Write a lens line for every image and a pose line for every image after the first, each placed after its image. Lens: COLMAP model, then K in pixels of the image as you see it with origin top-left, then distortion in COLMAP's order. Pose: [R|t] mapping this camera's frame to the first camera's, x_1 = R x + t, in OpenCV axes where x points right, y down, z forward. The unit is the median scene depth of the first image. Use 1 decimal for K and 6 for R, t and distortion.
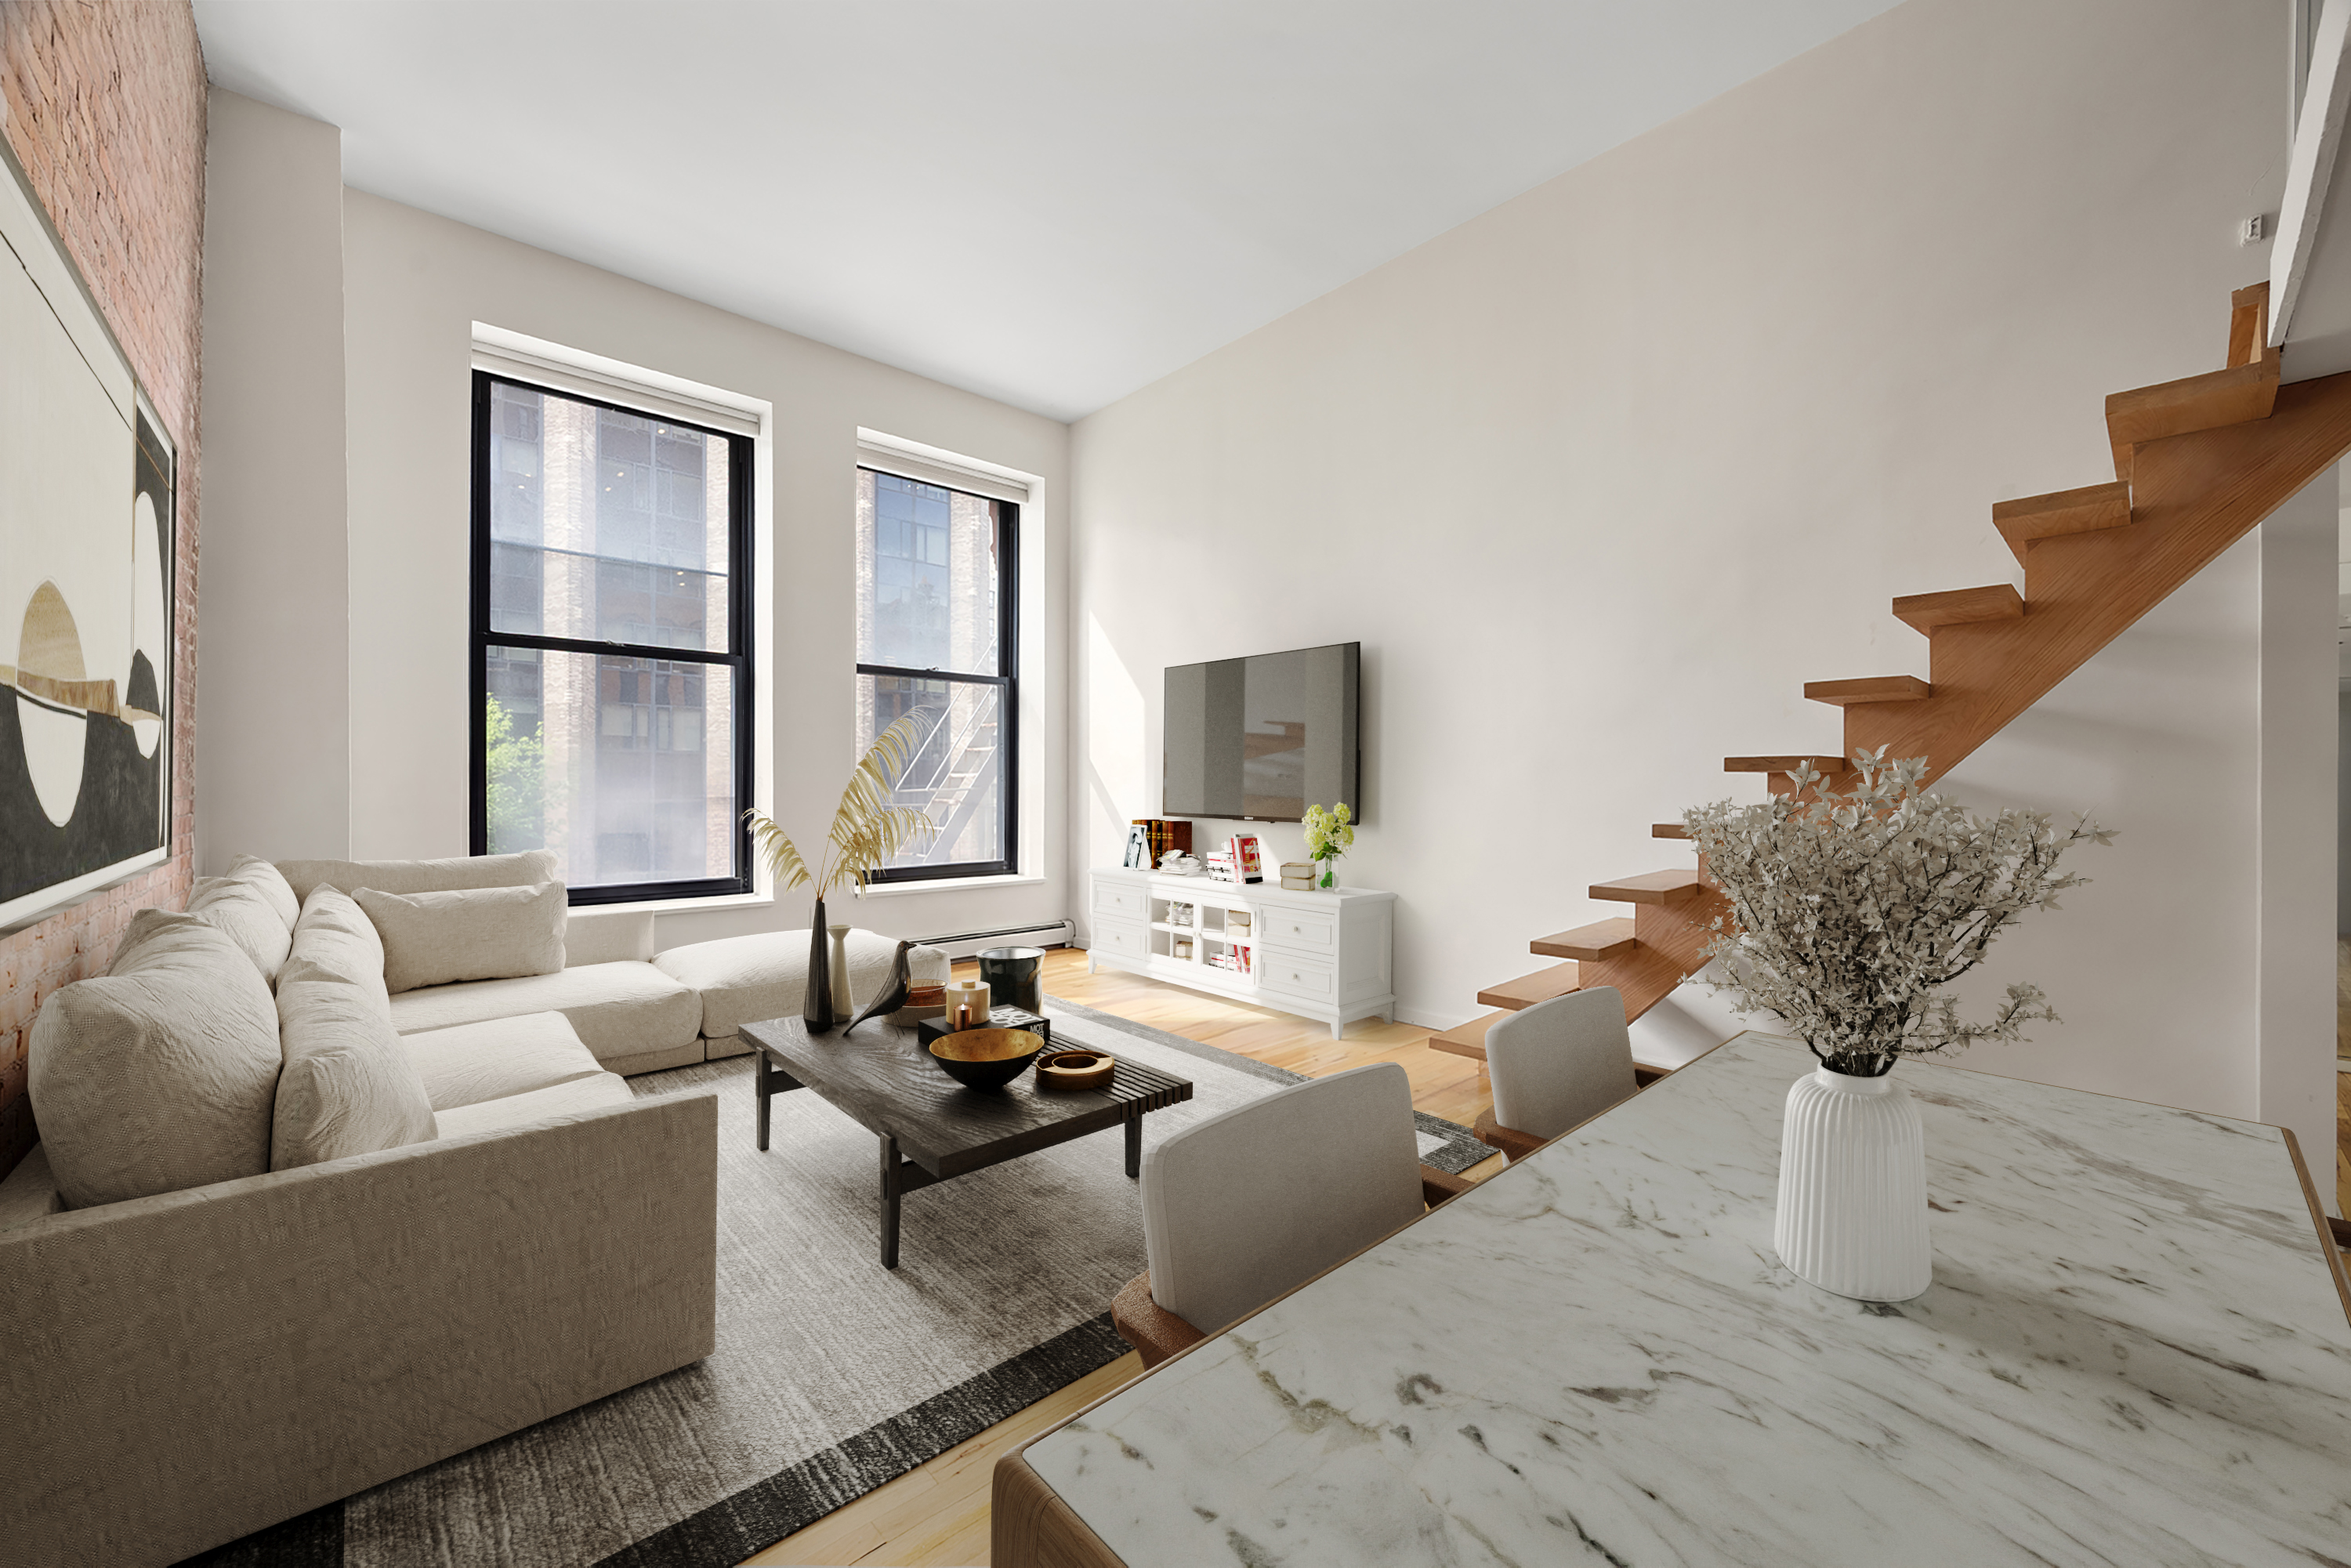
lens RADIAL K [[881.7, 0, 1175.5], [0, 881.7, 784.0], [0, 0, 1]] dist [-0.000496, -0.000145]
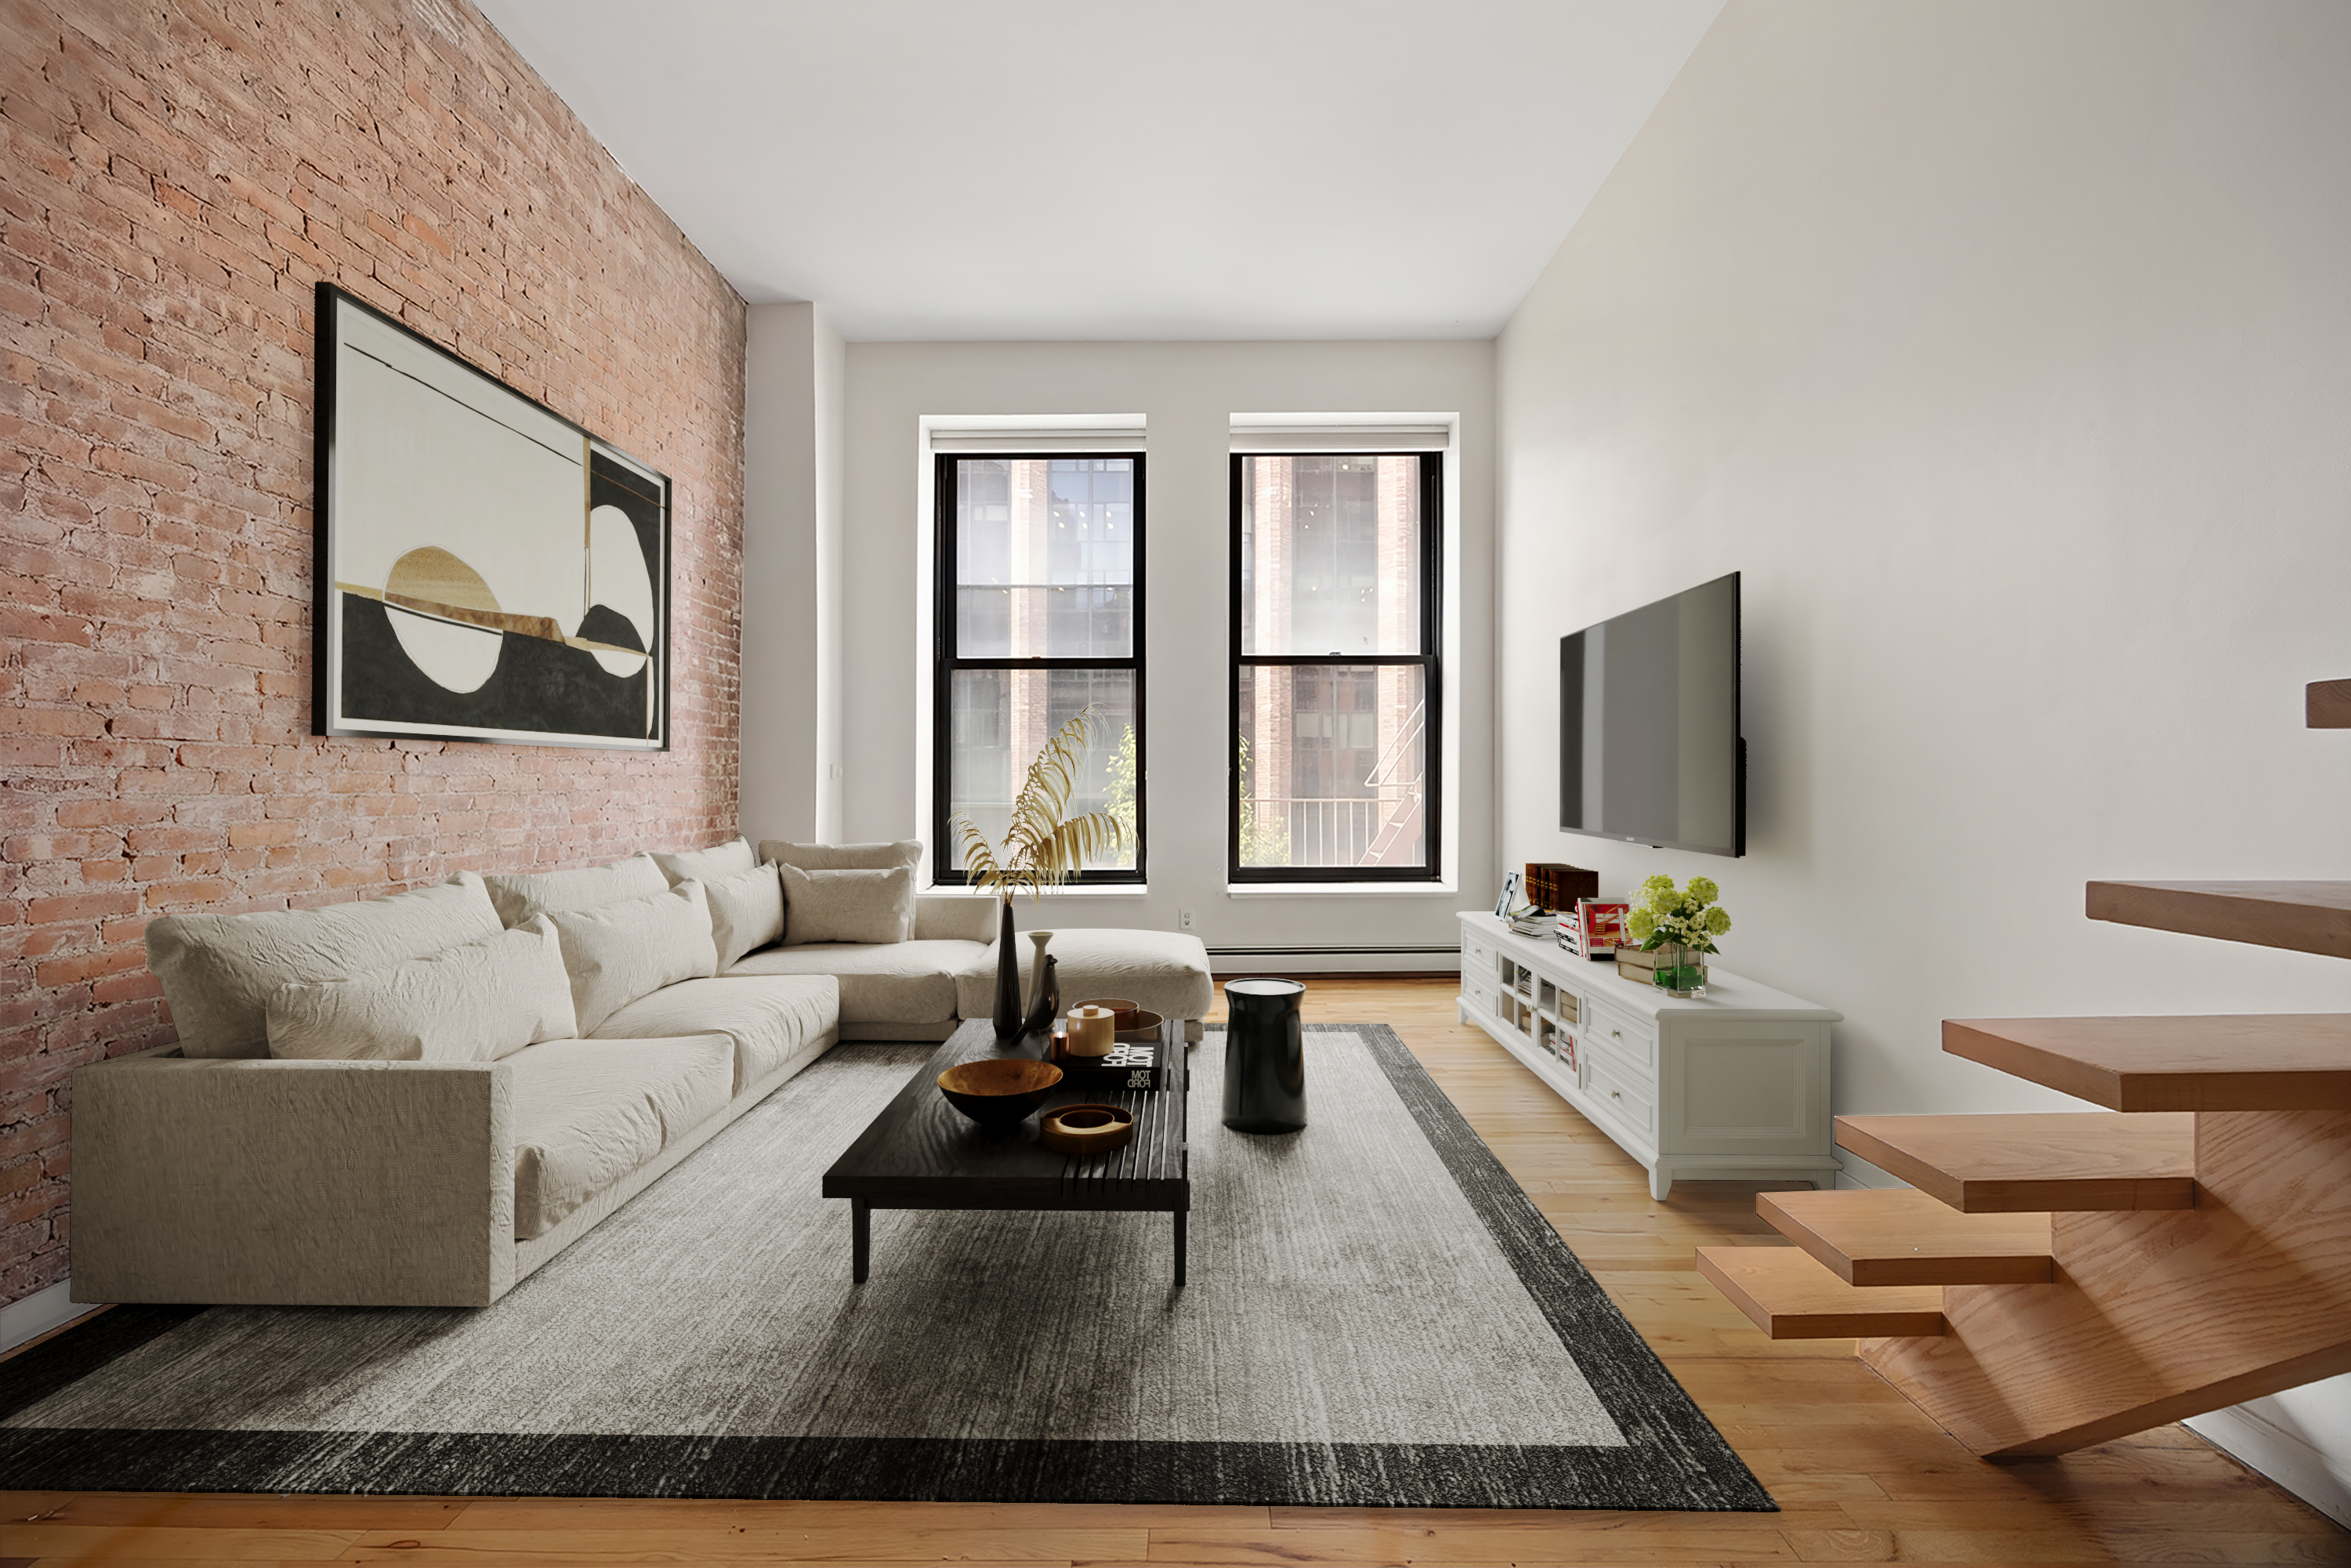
lens RADIAL K [[903.0, 0, 1175.5], [0, 903.0, 784.0], [0, 0, 1]] dist [-0.040566, -0.000009]
pose [[0.732981, 0.007109, -0.680212, 0.216693], [-0.005003, 0.999975, 0.005060, -0.003054], [0.680231, -0.000306, 0.732998, 0.199088]]
